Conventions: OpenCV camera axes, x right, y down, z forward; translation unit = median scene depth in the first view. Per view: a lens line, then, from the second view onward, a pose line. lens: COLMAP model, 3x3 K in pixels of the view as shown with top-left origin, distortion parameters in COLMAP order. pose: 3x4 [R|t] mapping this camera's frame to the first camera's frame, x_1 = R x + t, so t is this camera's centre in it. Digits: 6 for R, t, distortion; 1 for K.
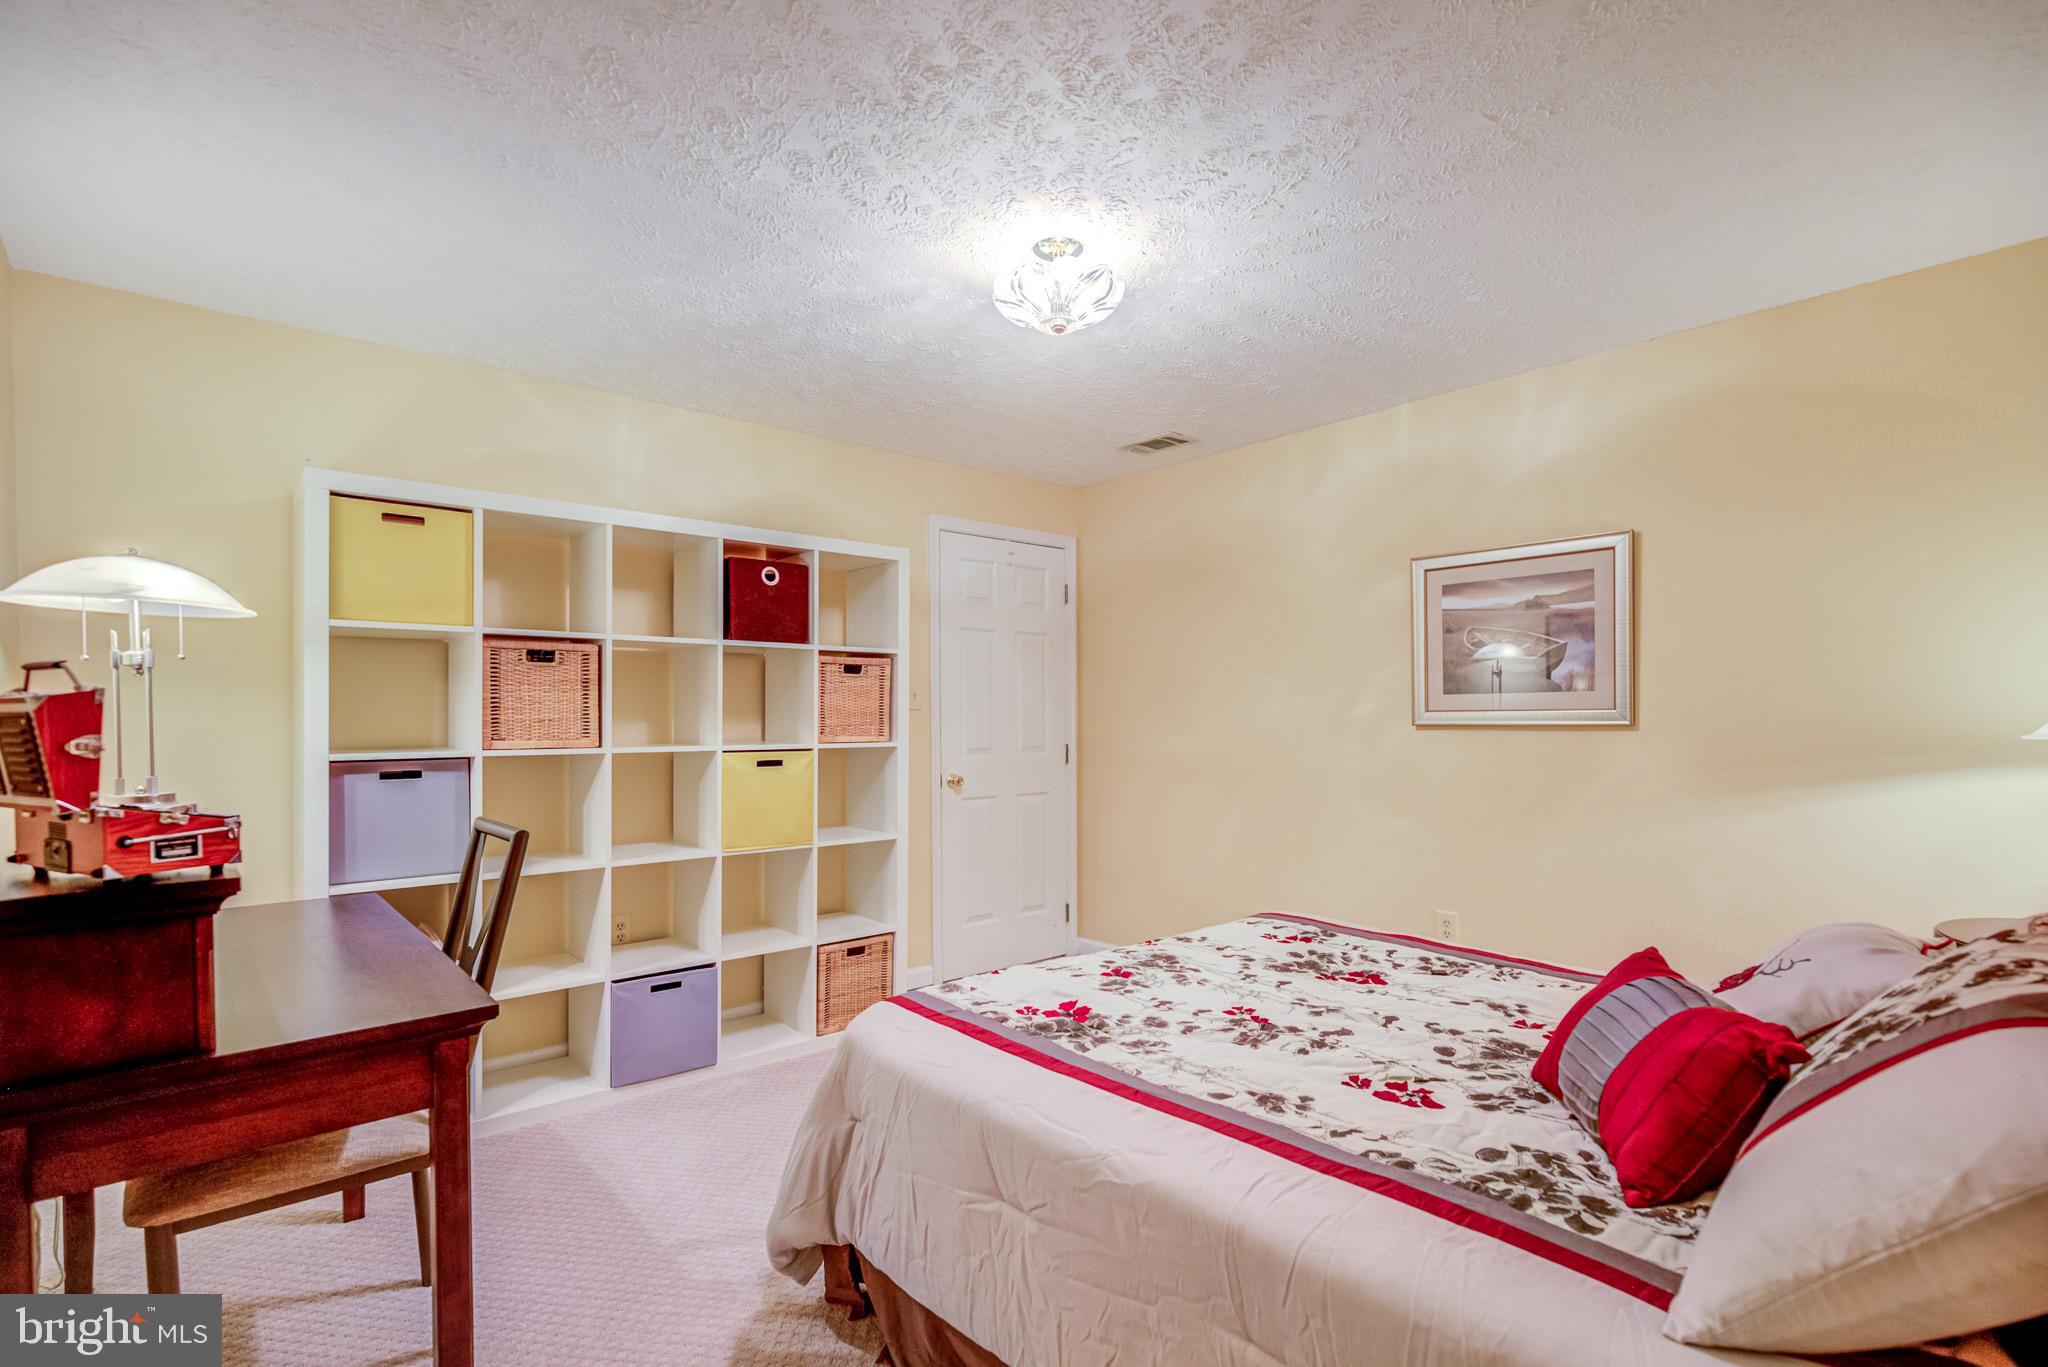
lens RADIAL K [[940.6, 0, 1024.9], [0, 940.6, 701.1], [0, 0, 1]] dist [0.000176, 0.000009]
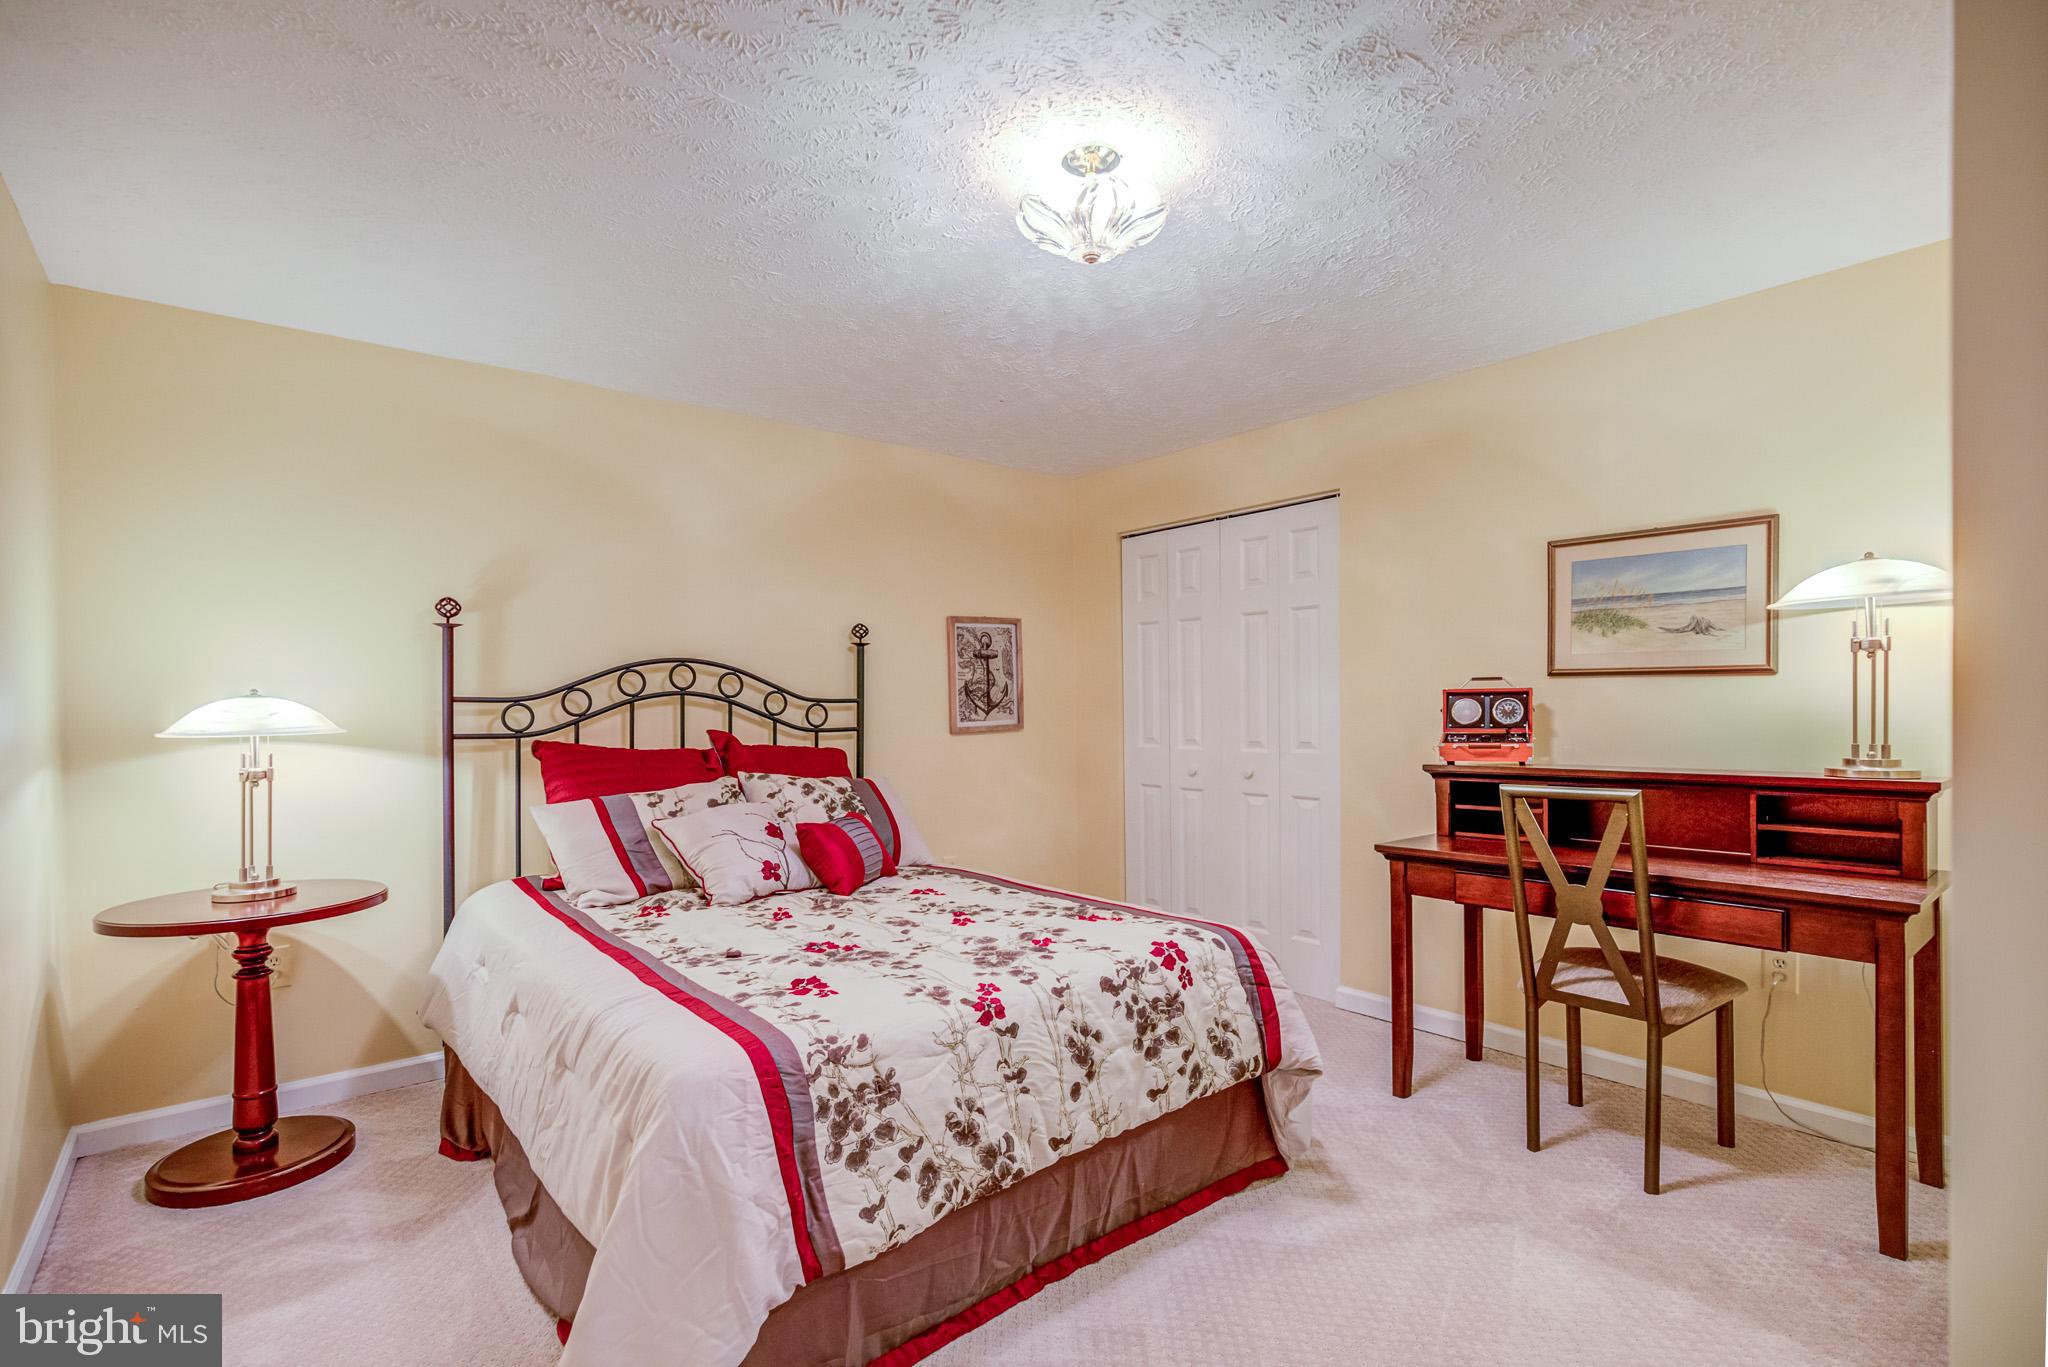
lens RADIAL K [[940.6, 0, 1024.4], [0, 940.6, 696.3], [0, 0, 1]] dist [0.000176, 0.000009]
pose [[-0.999278, 0.010837, 0.036415, 0.074784], [0.010122, 0.999754, -0.019755, 0.025708], [-0.036620, -0.019372, -0.999141, 2.007246]]
